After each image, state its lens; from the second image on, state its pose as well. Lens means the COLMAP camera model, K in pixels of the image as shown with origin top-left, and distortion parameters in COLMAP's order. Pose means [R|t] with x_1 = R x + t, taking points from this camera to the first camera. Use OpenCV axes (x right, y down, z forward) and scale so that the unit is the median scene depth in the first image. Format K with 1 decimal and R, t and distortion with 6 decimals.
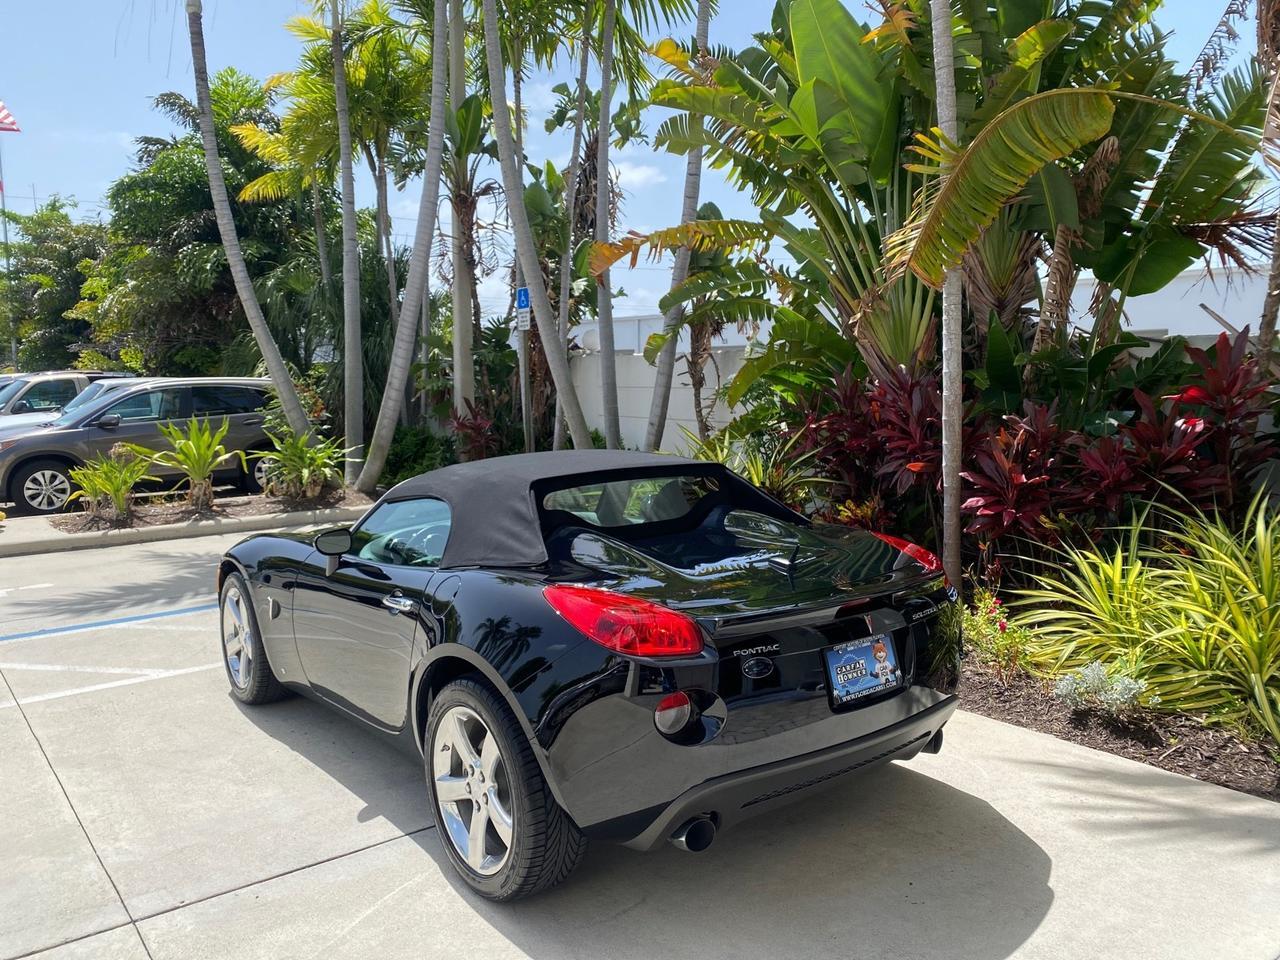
lens RADIAL K [[986.0, 0, 638.7], [0, 986.0, 479.0], [0, 0, 1]] dist [0.020721, -0.022772]
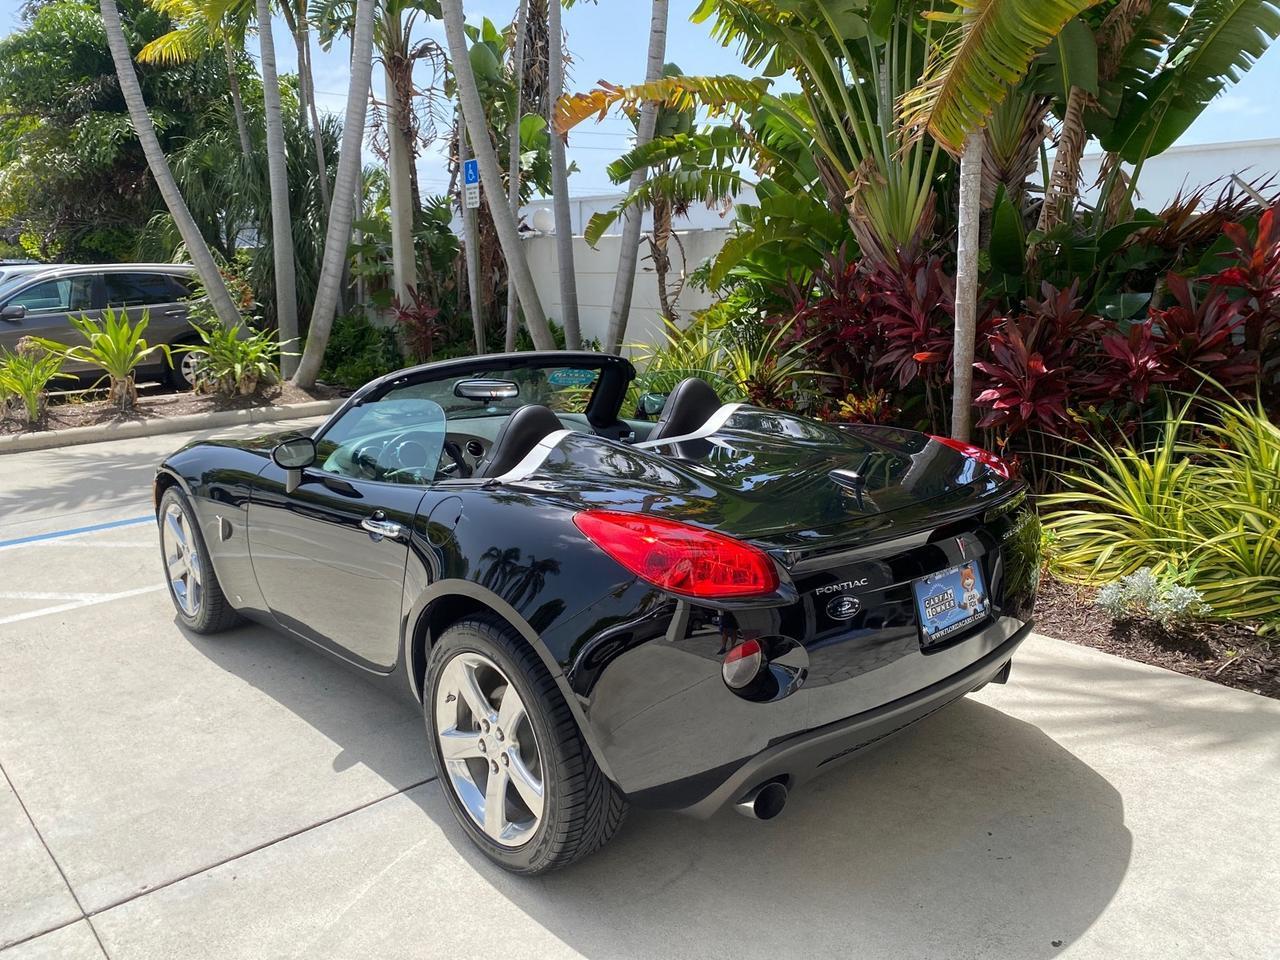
lens RADIAL K [[986.0, 0, 636.5], [0, 986.0, 483.9], [0, 0, 1]] dist [0.020721, -0.022772]
pose [[0.997992, -0.017326, 0.060931, -0.047457], [0.010166, 0.993207, 0.115920, -0.003996], [-0.062526, -0.115068, 0.991388, 0.095563]]
